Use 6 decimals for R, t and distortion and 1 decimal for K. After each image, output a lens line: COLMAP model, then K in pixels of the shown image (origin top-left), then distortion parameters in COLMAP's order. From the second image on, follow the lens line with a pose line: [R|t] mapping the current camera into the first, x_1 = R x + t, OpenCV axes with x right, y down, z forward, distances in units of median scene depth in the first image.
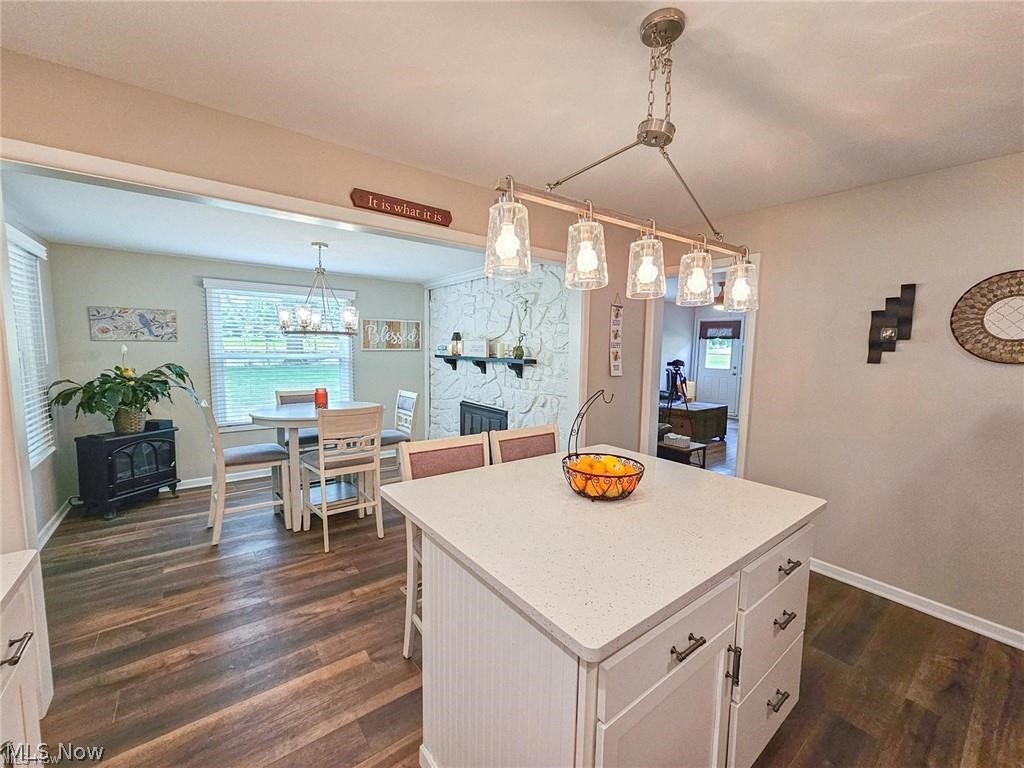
lens RADIAL K [[423.0, 0, 512.7], [0, 423.0, 386.9], [0, 0, 1]] dist [-0.002009, 0.000008]
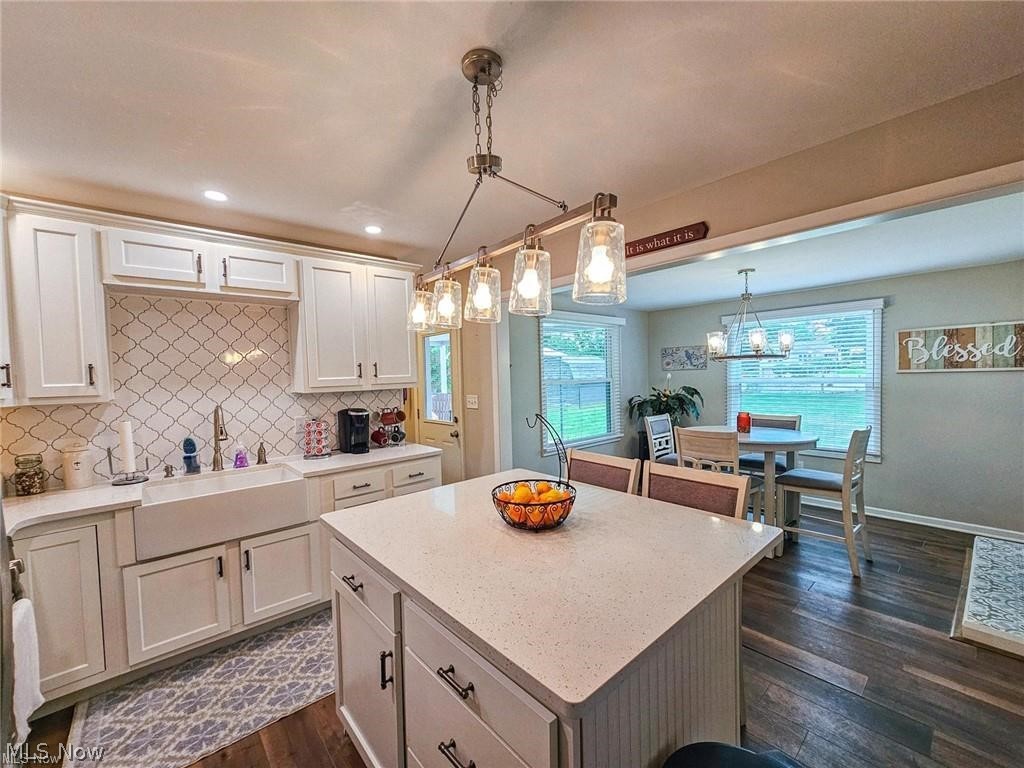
lens RADIAL K [[426.1, 0, 510.0], [0, 426.1, 390.4], [0, 0, 1]] dist [-0.000738, -0.000019]
pose [[0.072145, 0.019506, -0.997203, 0.526305], [-0.068517, 0.997544, 0.014556, -0.026908], [0.995038, 0.067276, 0.073305, 0.384509]]
